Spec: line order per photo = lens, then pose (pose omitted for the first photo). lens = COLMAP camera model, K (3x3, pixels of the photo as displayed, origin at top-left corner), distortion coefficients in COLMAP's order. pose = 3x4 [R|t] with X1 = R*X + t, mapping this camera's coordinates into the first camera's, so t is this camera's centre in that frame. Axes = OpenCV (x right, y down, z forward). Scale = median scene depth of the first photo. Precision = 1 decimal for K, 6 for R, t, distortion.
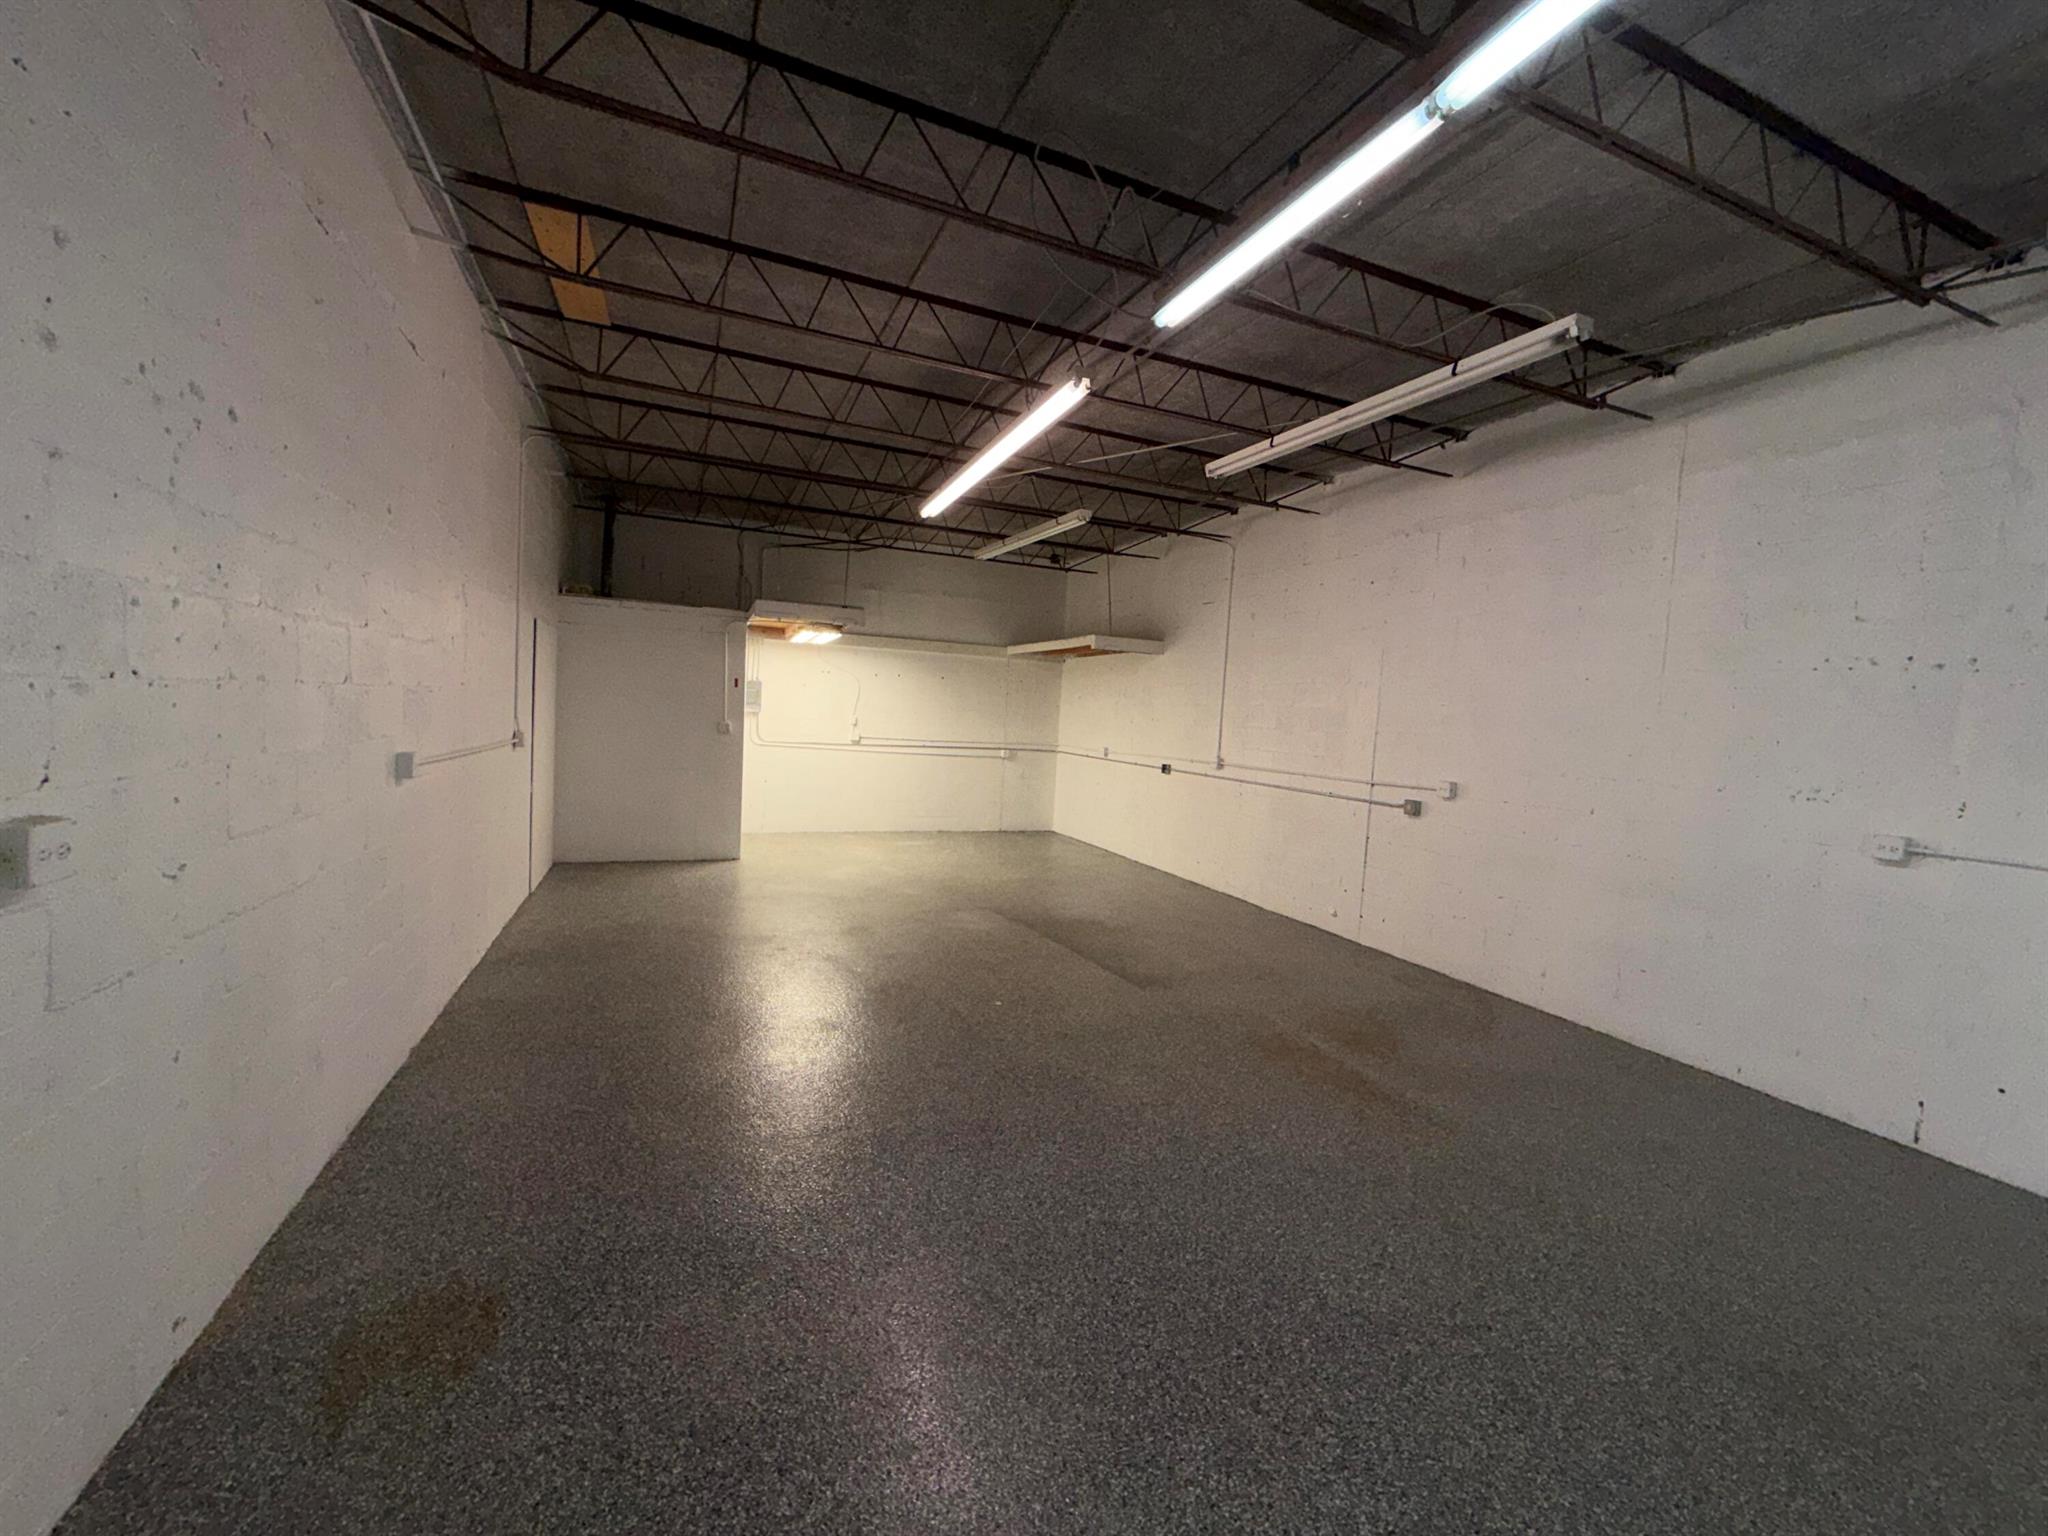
lens RADIAL K [[821.8, 0, 1014.1], [0, 821.8, 766.0], [0, 0, 1]] dist [-0.001134, -0.000695]
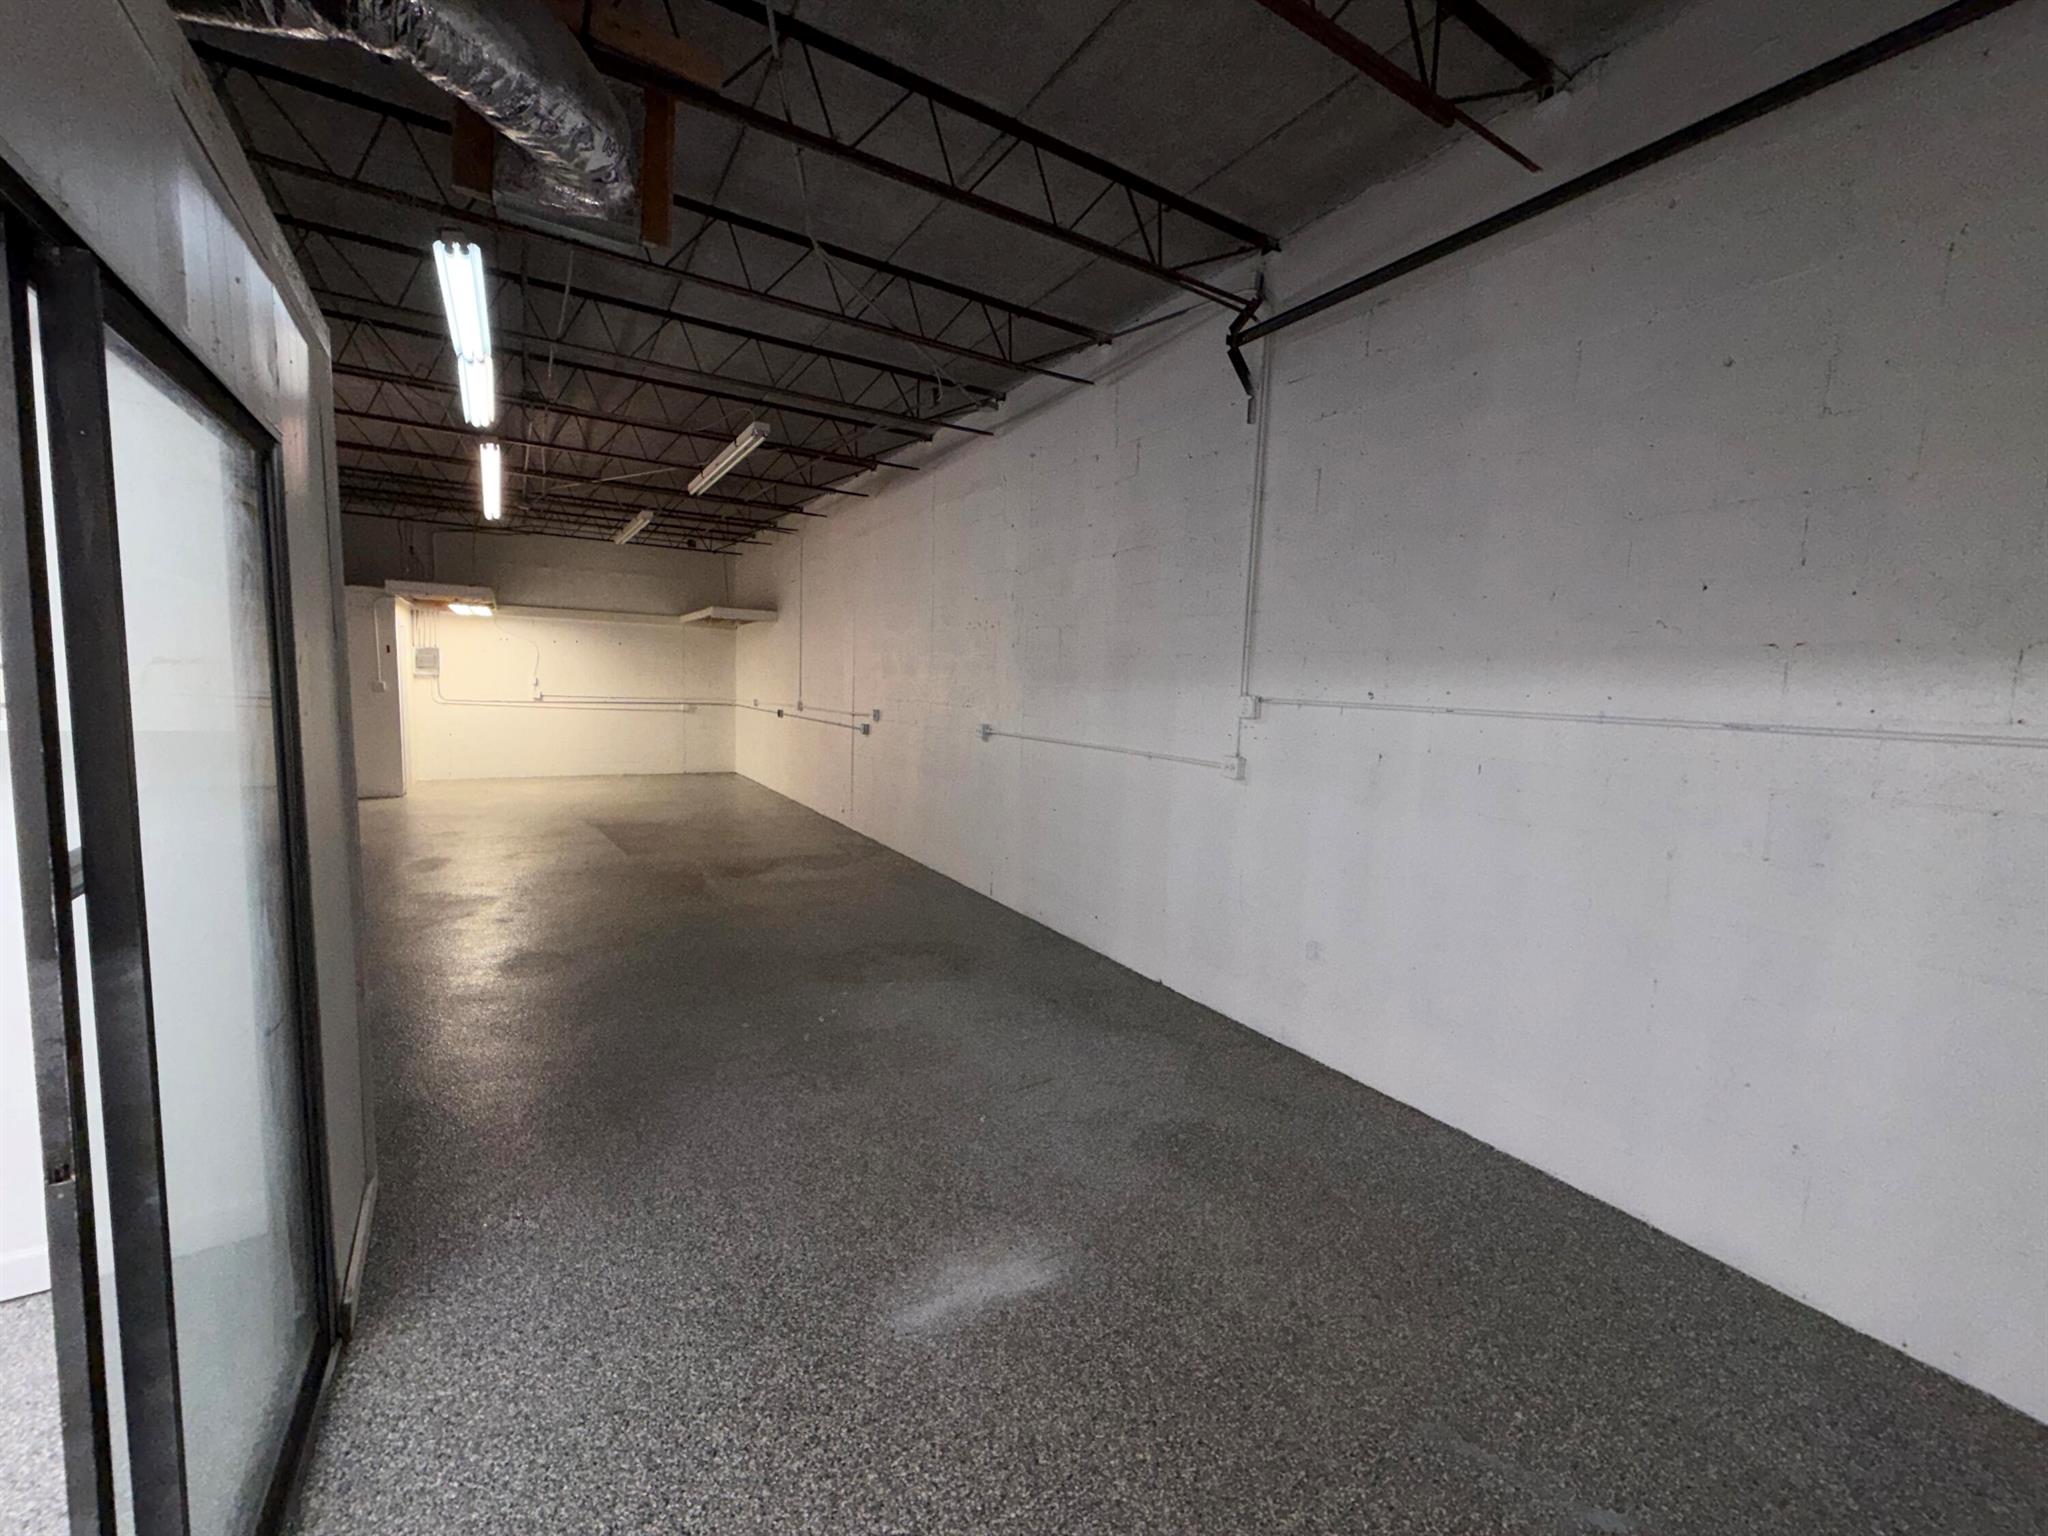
lens RADIAL K [[821.8, 0, 1026.5], [0, 821.8, 768.7], [0, 0, 1]] dist [-0.001134, -0.000695]
pose [[0.987065, -0.036640, 0.156076, 0.360601], [0.029730, 0.998481, 0.046383, 0.041398], [-0.157539, -0.041143, 0.986655, -0.309388]]
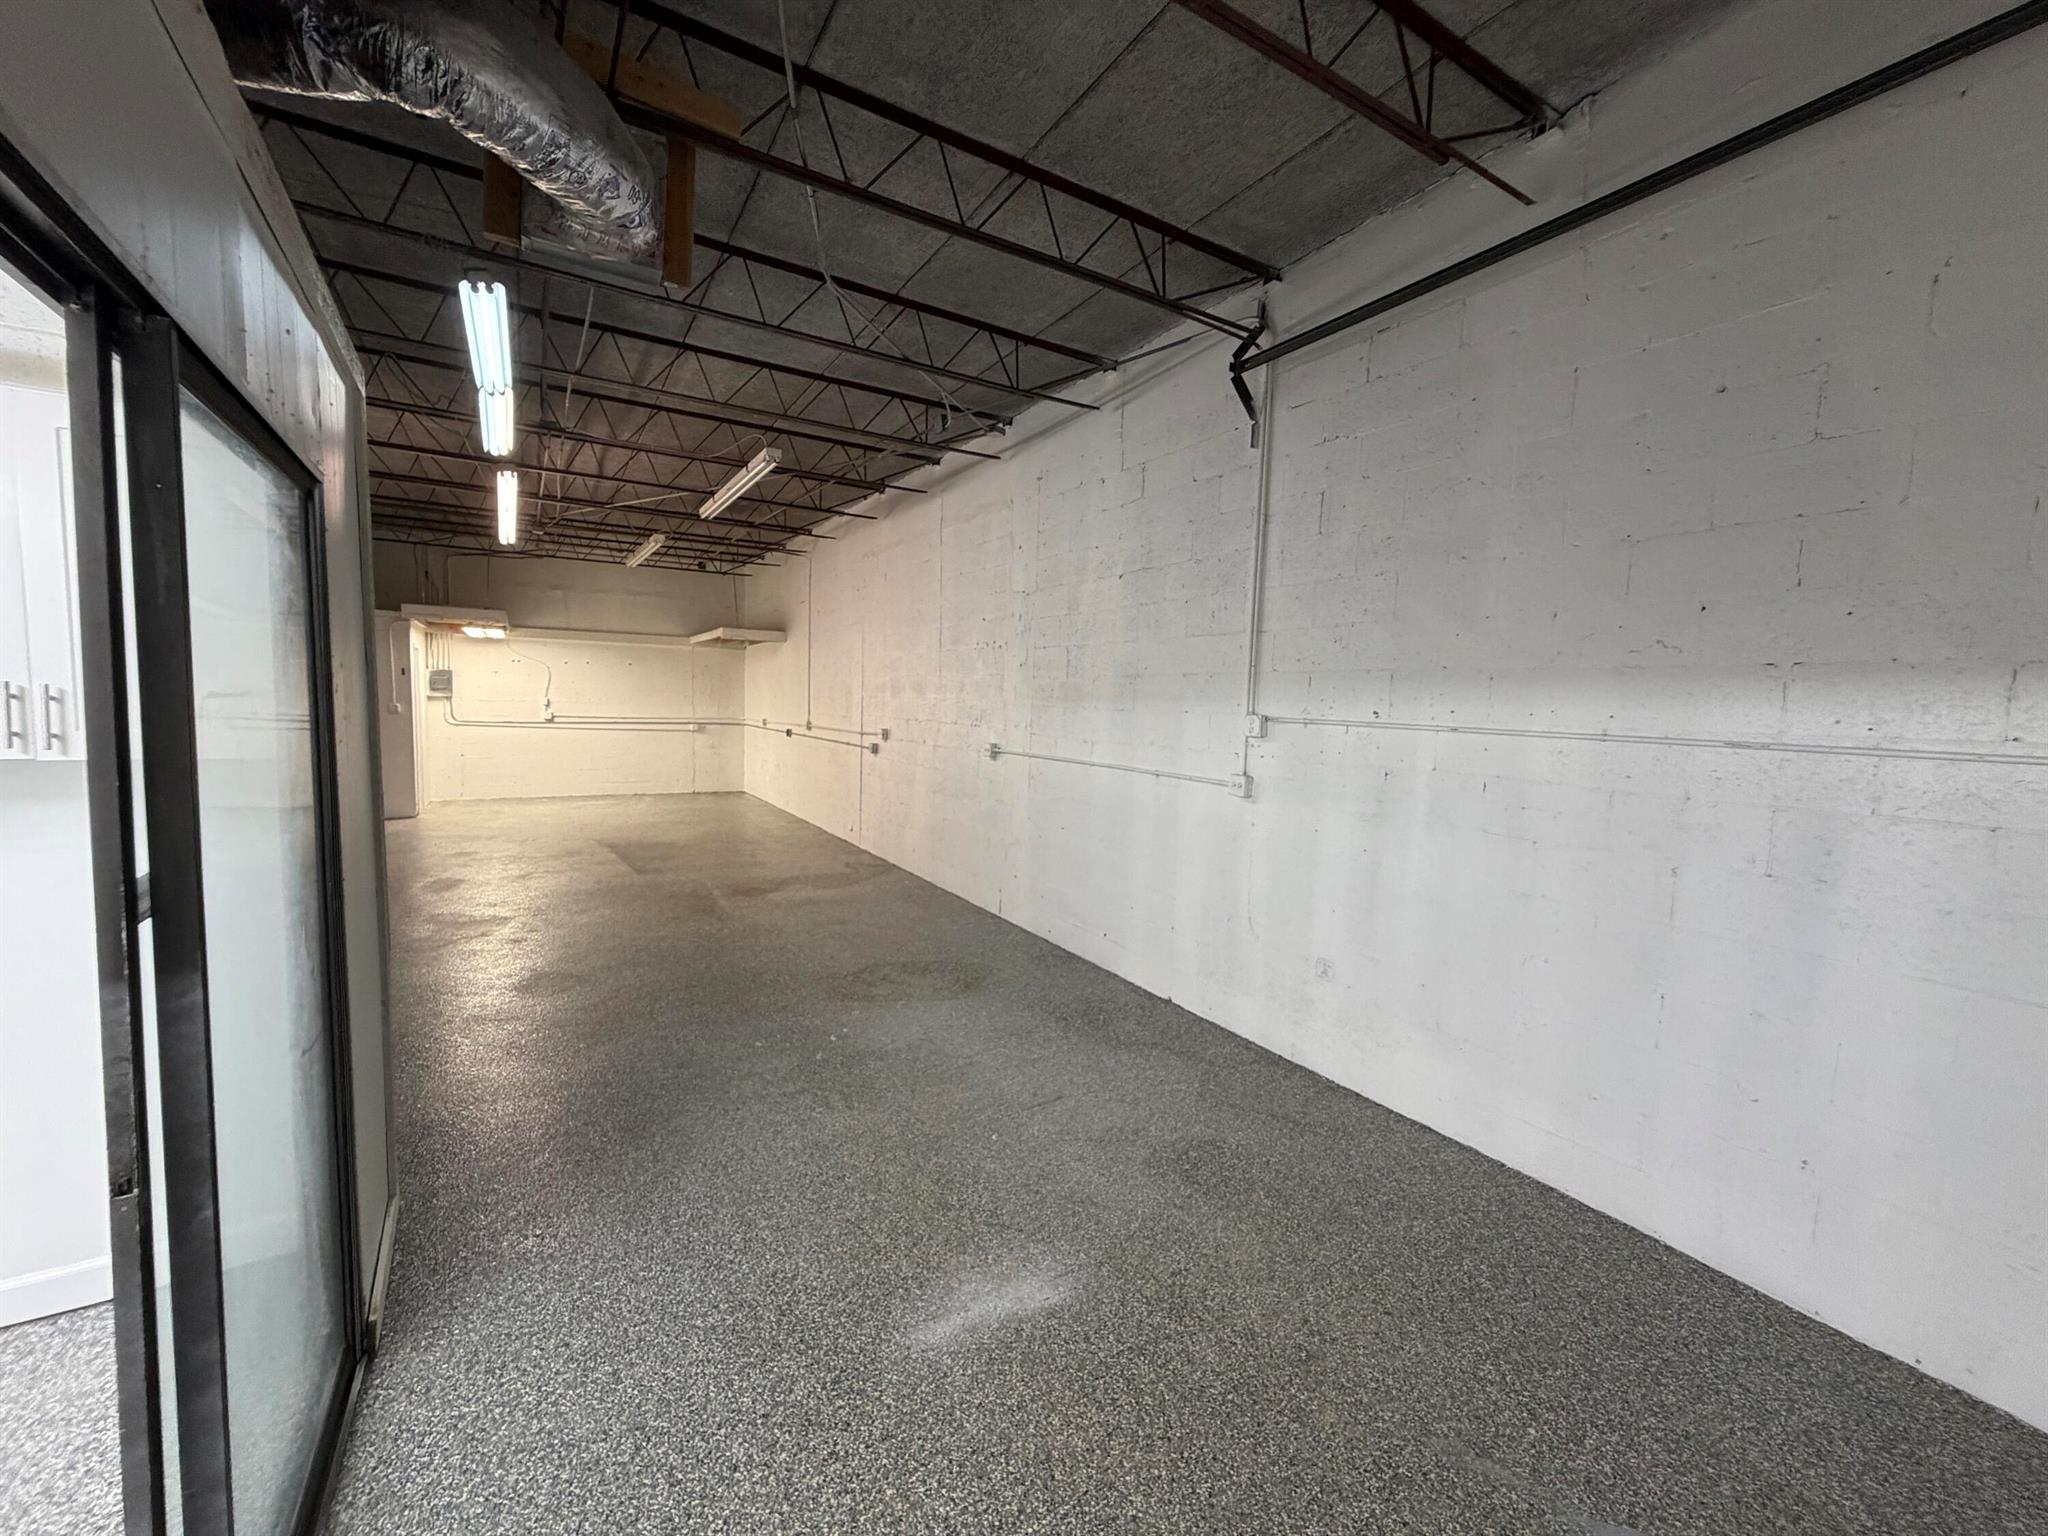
lens RADIAL K [[821.8, 0, 1028.1], [0, 821.8, 769.6], [0, 0, 1]] dist [-0.001134, -0.000695]
pose [[0.987815, -0.038726, 0.150738, 0.358327], [0.035098, 0.999028, 0.026657, 0.039720], [-0.151624, -0.021041, 0.988214, -0.314377]]
